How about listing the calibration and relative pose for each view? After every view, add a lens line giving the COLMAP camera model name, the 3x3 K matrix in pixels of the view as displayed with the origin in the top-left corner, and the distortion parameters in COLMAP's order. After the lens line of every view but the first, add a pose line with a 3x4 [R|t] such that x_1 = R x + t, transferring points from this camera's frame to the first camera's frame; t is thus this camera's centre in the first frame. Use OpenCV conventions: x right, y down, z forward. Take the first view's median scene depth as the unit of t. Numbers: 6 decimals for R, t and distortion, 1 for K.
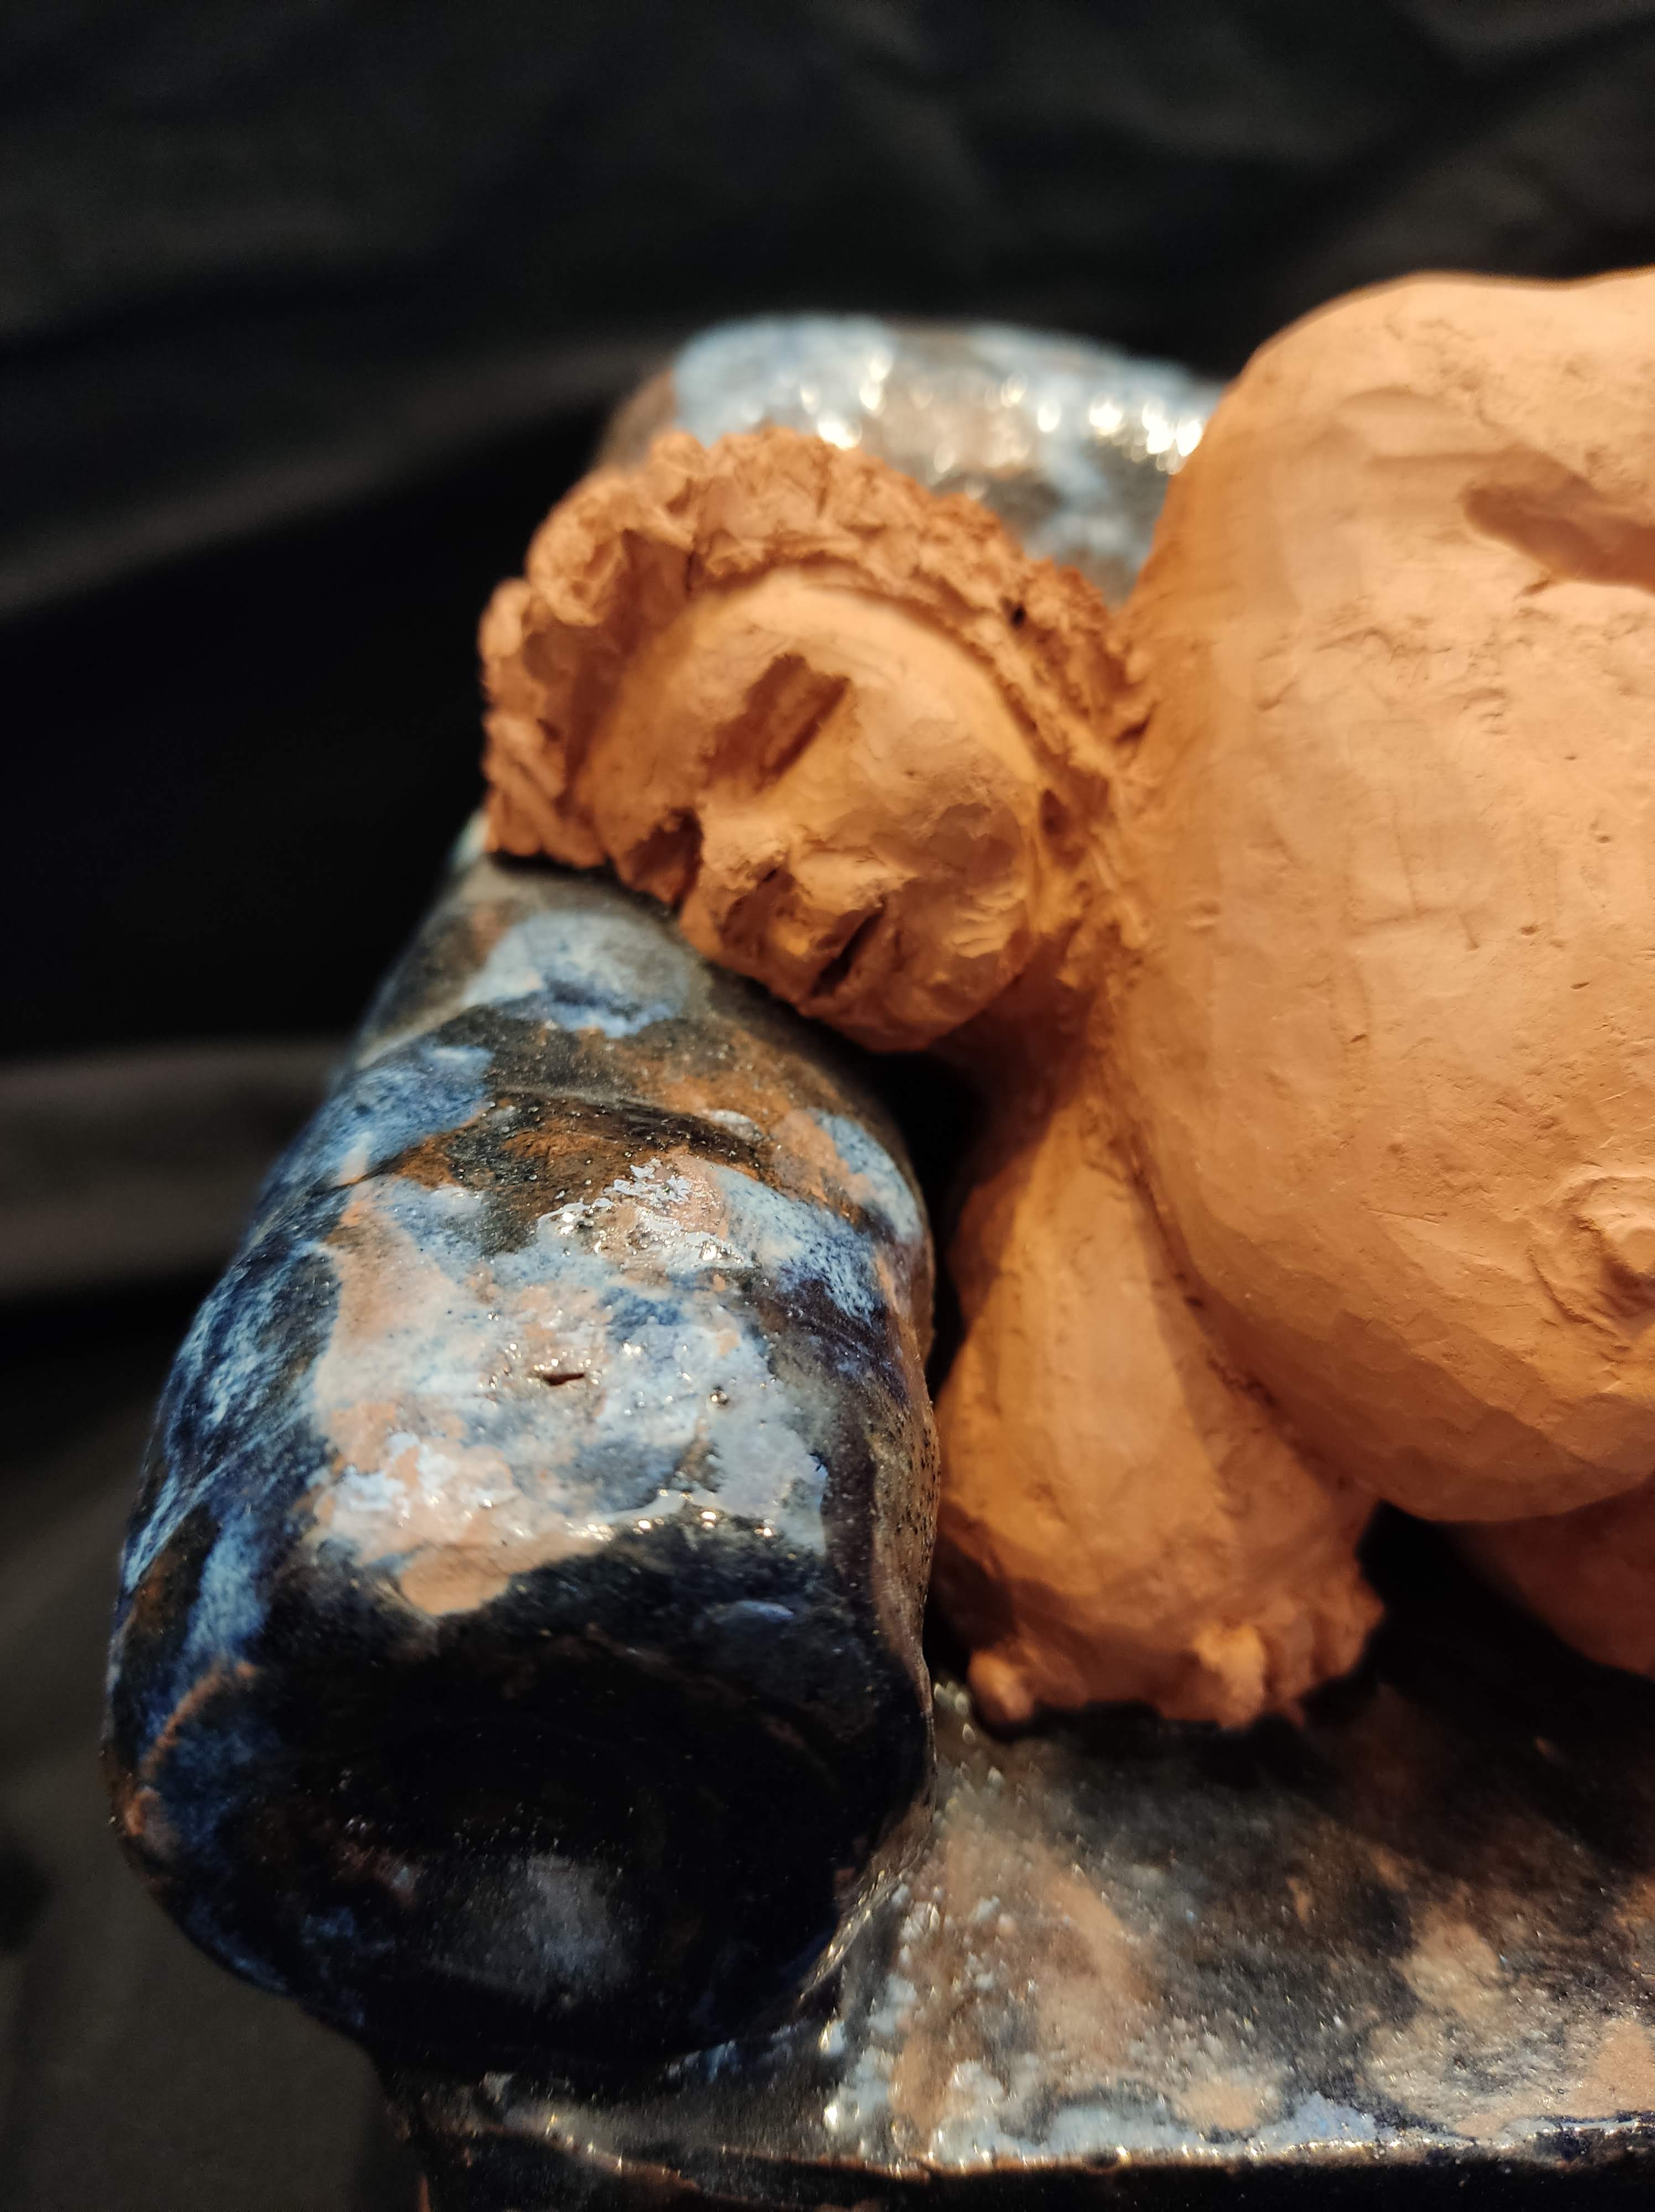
lens RADIAL K [[1751.1, 0, 830.9], [0, 1751.1, 1104.7], [0, 0, 1]] dist [0.038255, -0.159407]
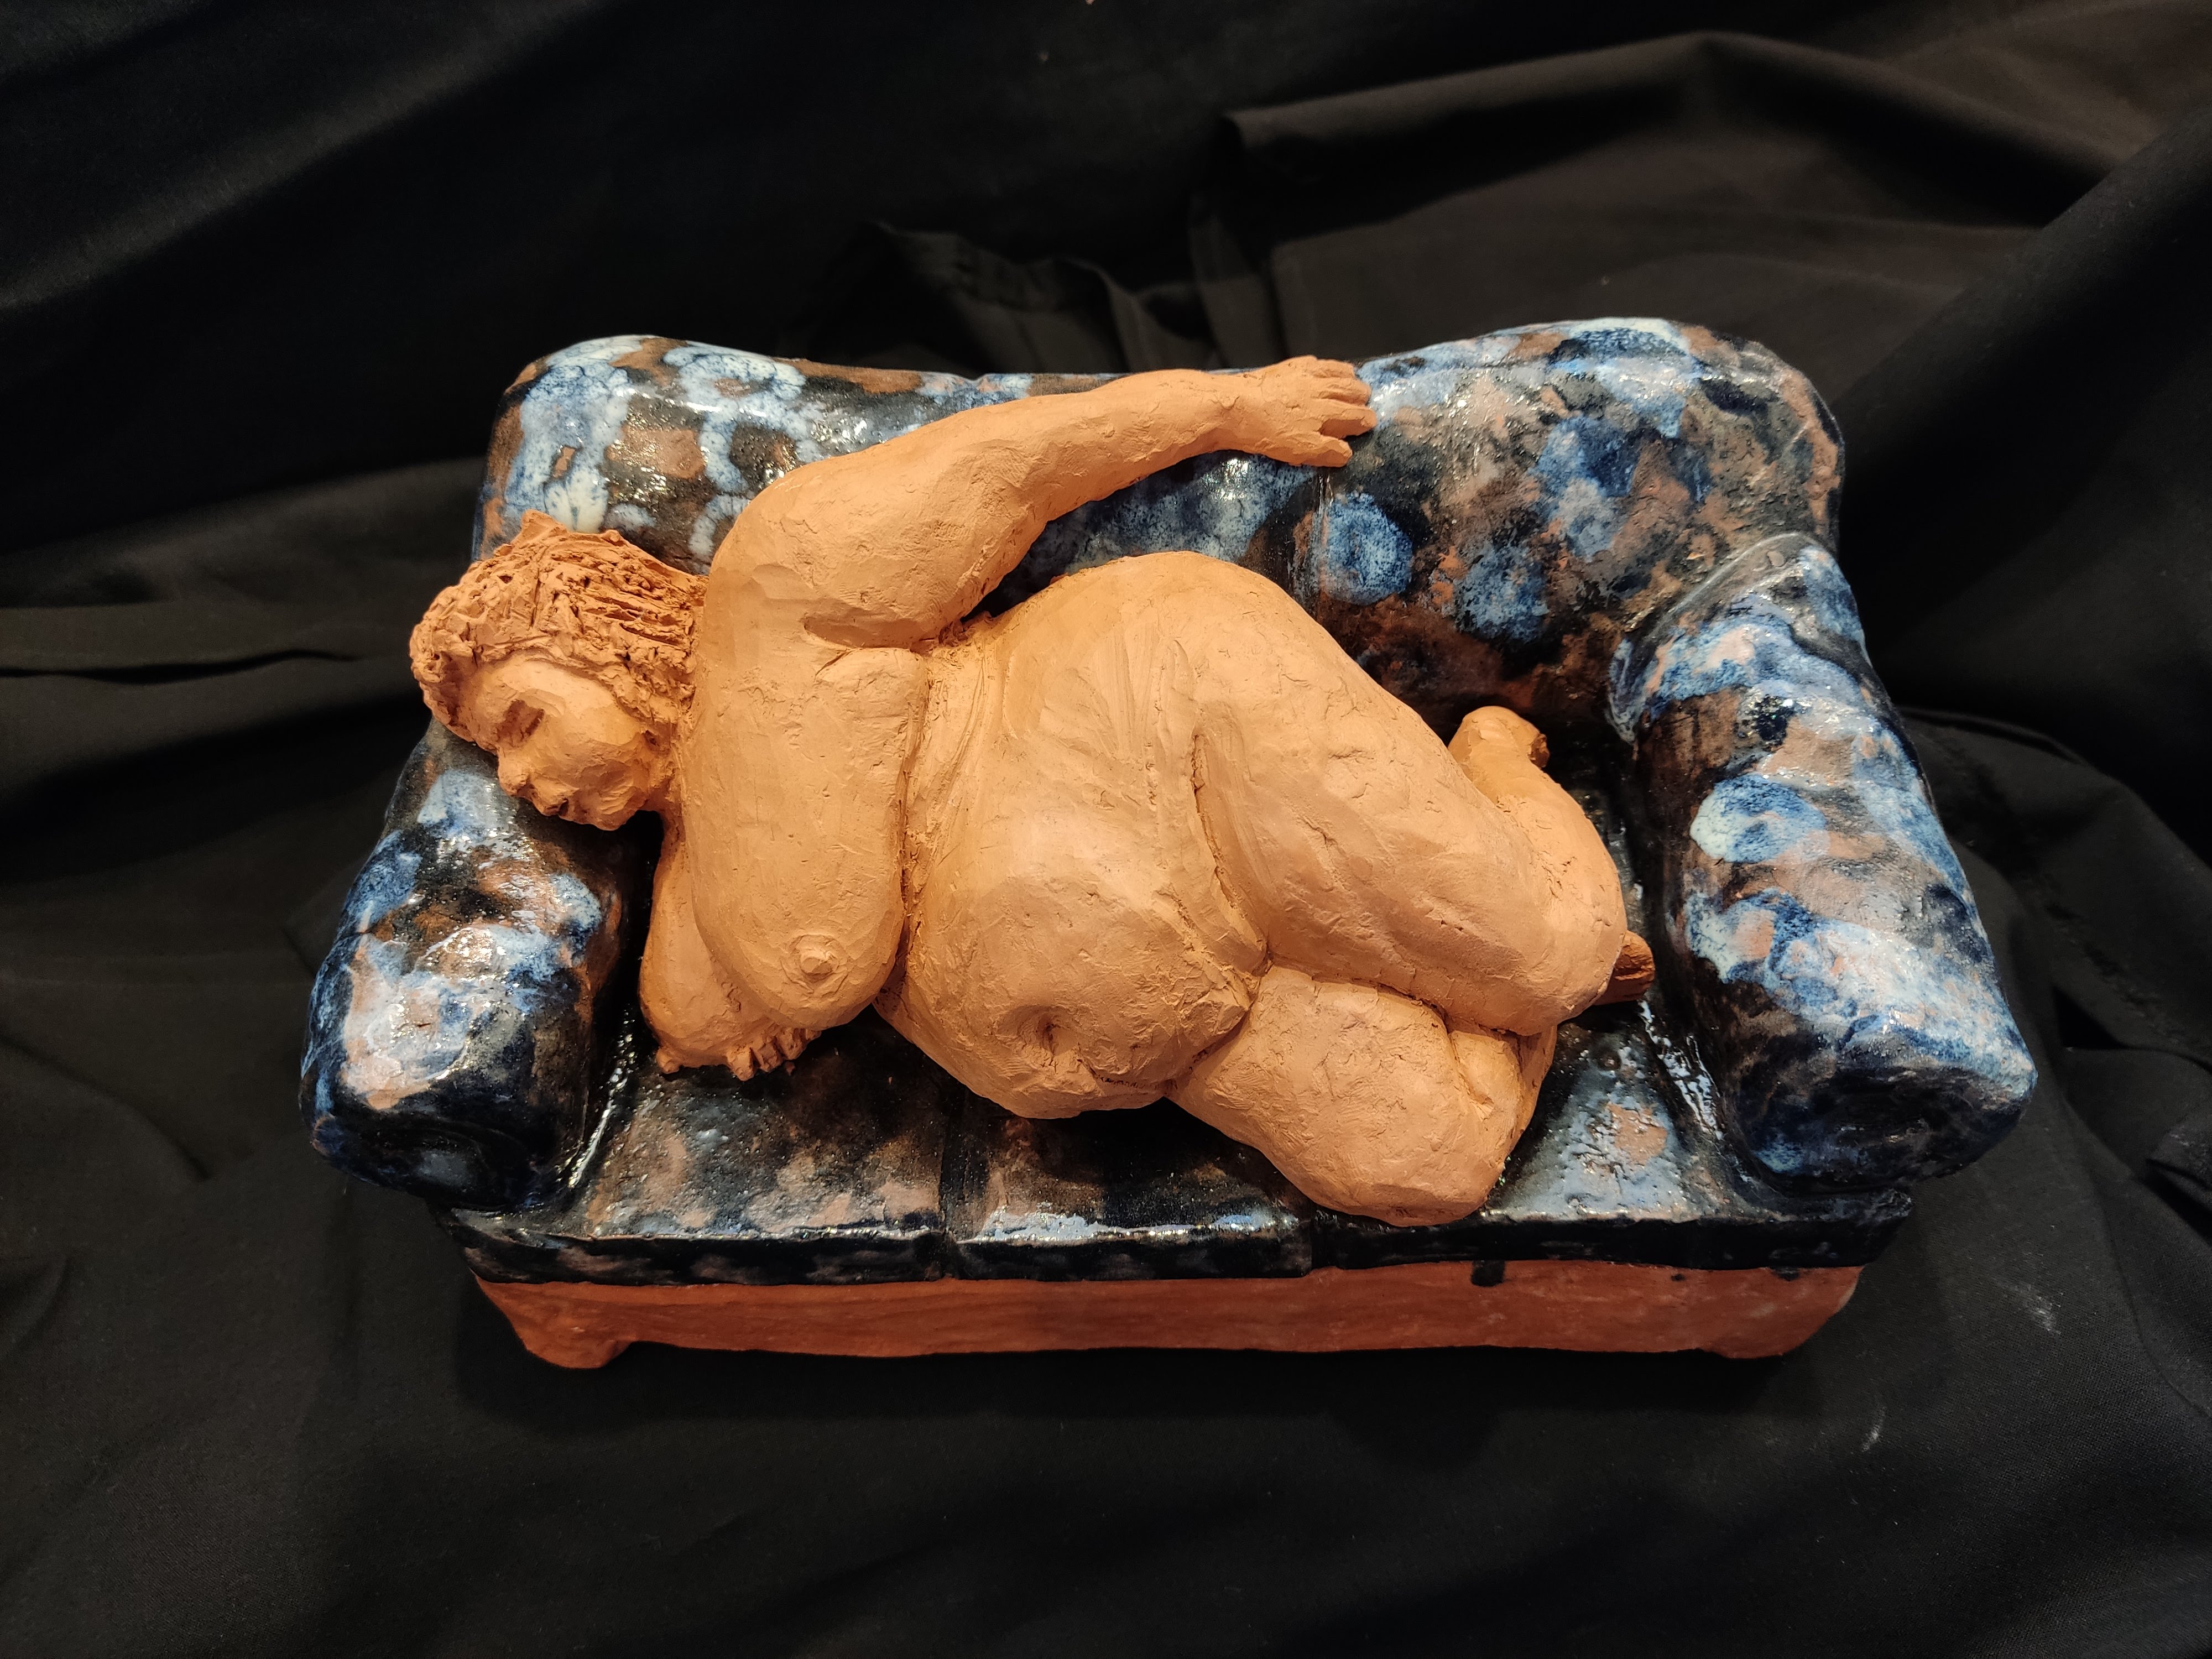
lens RADIAL K [[1680.0, 0, 1105.3], [0, 1680.0, 755.4], [0, 0, 1]] dist [0.080720, -0.130432]
pose [[0.998027, -0.000597, -0.062781, 0.945675], [0.023564, 0.930417, 0.365744, -1.035501], [0.058194, -0.366502, 0.928596, -1.173035]]
